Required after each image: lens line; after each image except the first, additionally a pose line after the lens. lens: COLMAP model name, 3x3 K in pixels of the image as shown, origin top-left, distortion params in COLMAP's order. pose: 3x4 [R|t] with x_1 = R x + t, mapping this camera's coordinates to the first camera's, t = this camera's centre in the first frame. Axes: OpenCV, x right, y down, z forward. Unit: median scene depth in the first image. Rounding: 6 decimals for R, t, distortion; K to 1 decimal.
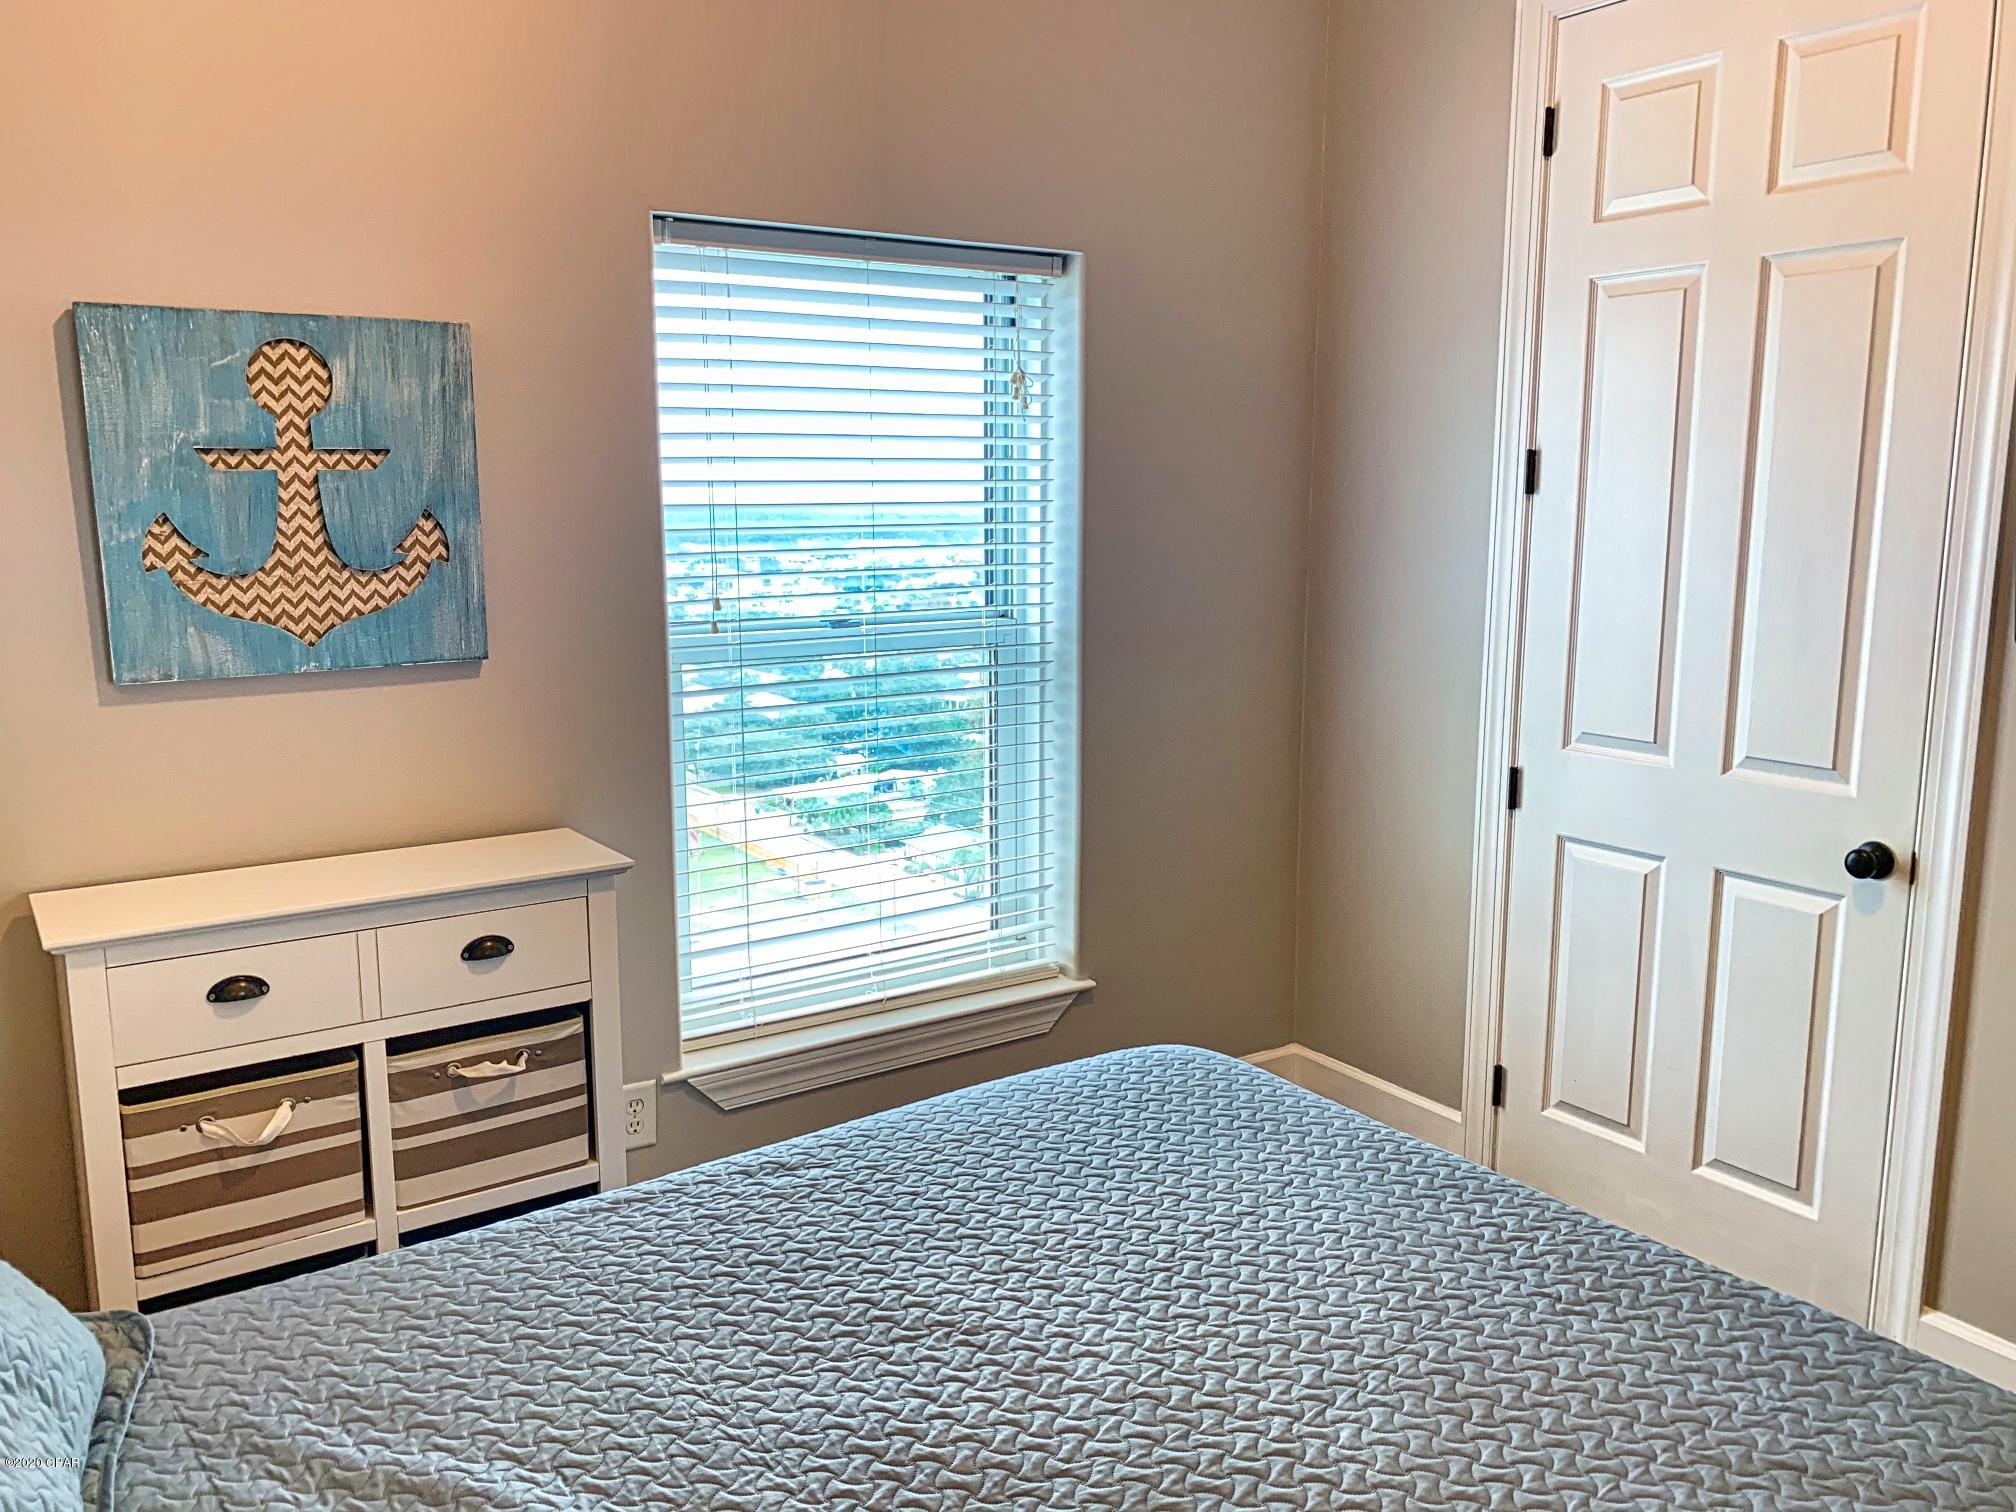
lens RADIAL K [[1563.8, 0, 1004.4], [0, 1563.8, 734.0], [0, 0, 1]] dist [0.077252, -0.092074]
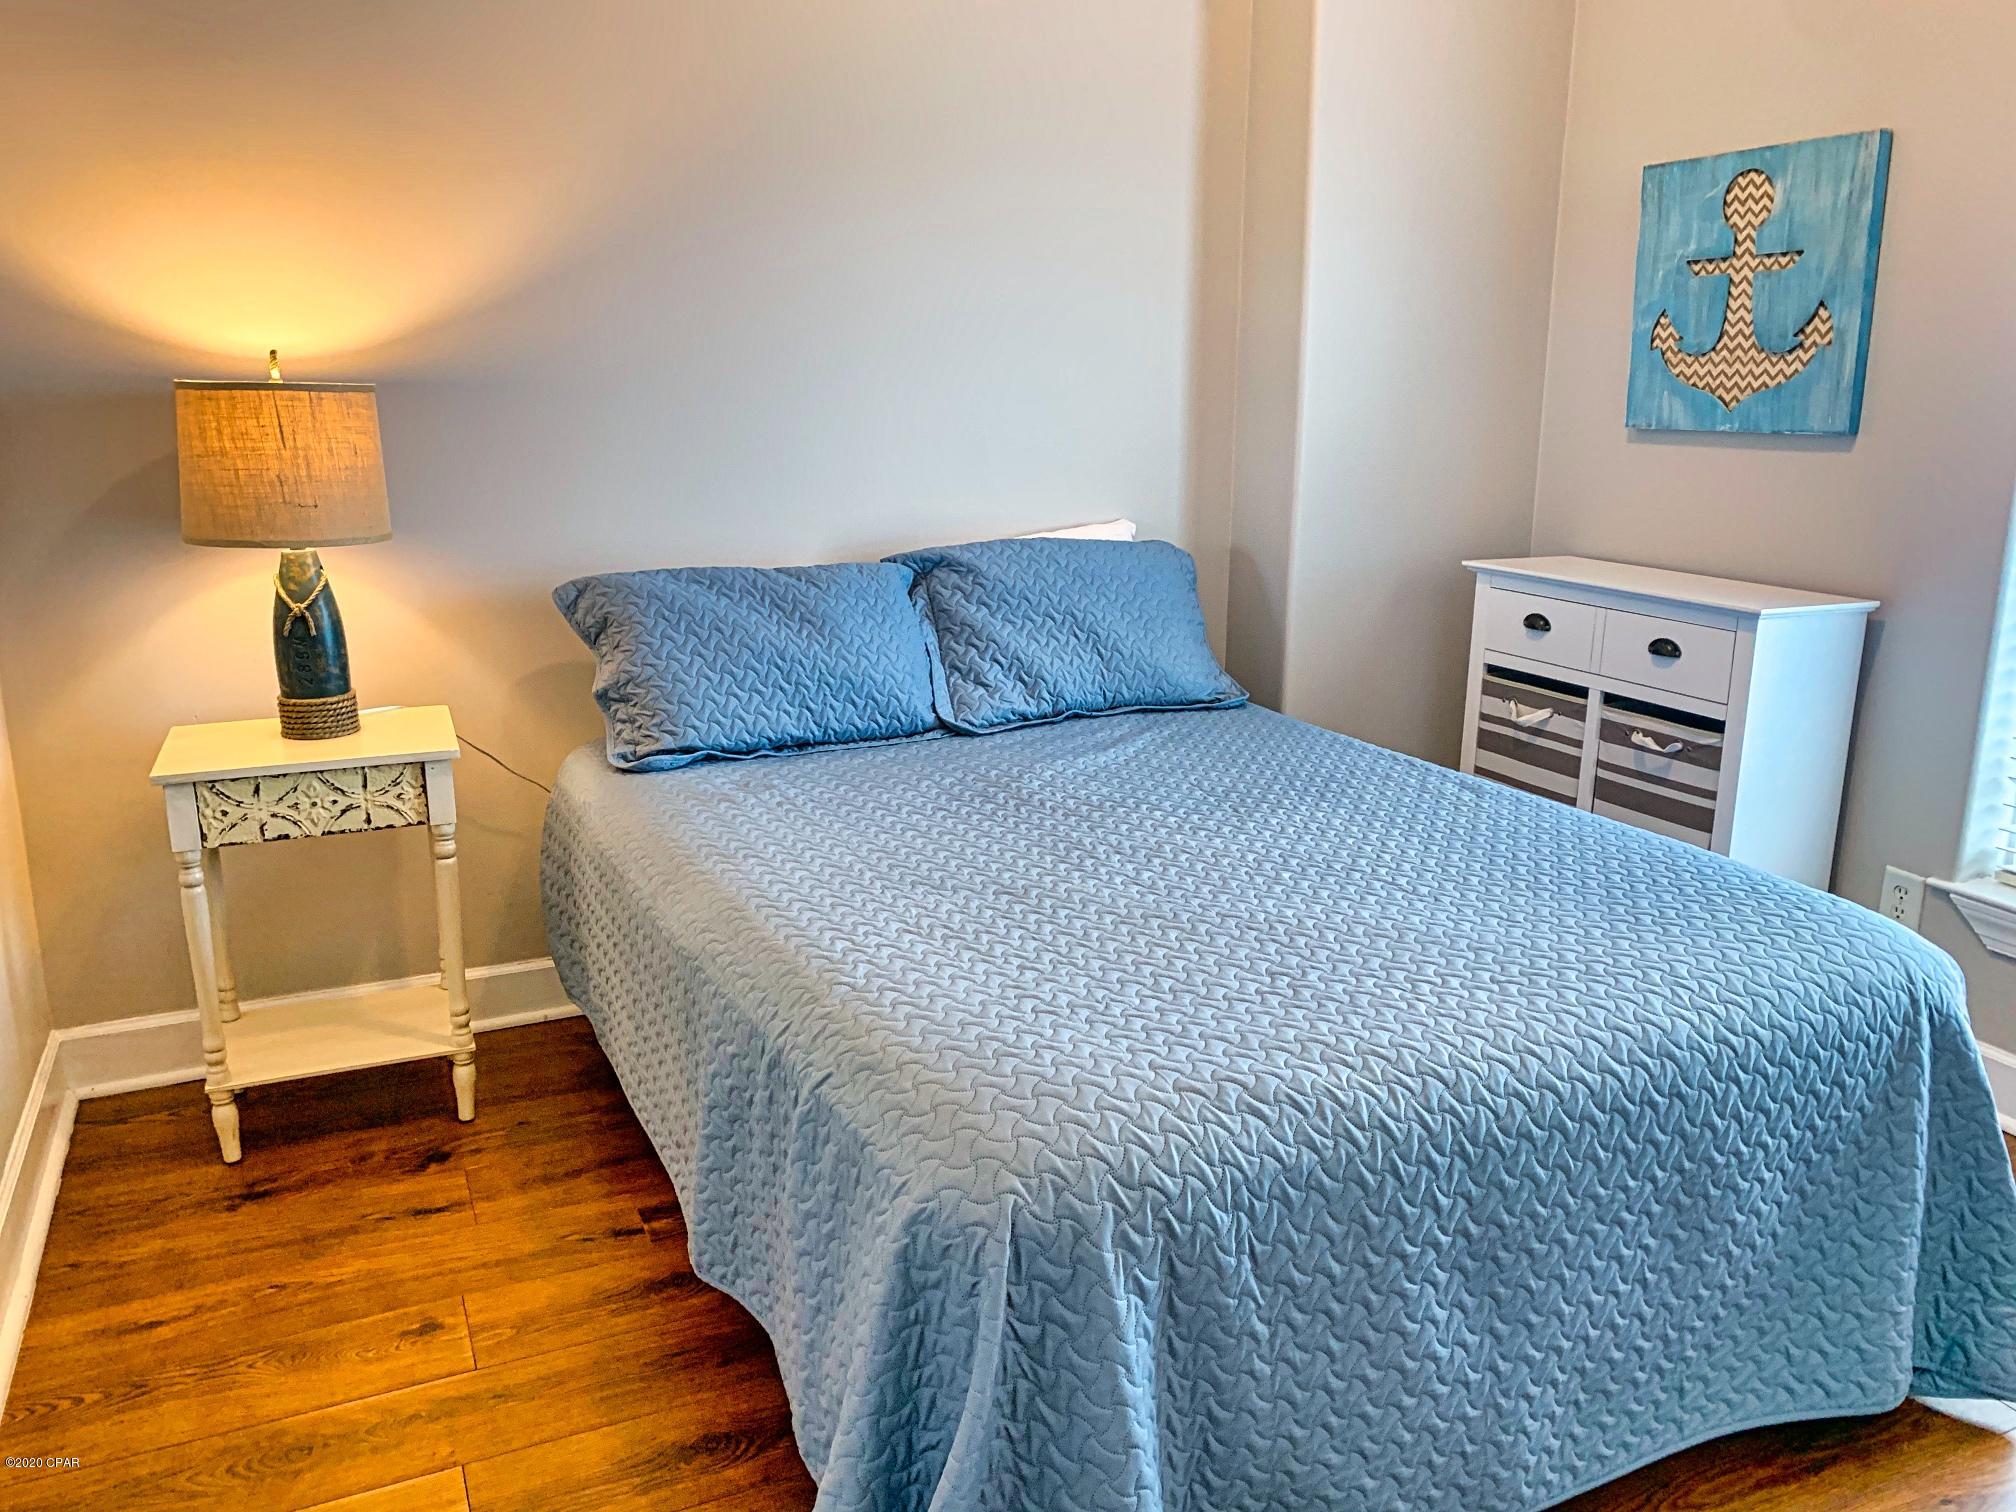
lens RADIAL K [[1537.6, 0, 1014.6], [0, 1537.6, 744.3], [0, 0, 1]] dist [0.068950, -0.082792]
pose [[-0.157215, 0.228406, -0.960788, 0.980703], [-0.167885, 0.952544, 0.253918, -0.021324], [0.973190, 0.201222, -0.111408, 0.641166]]
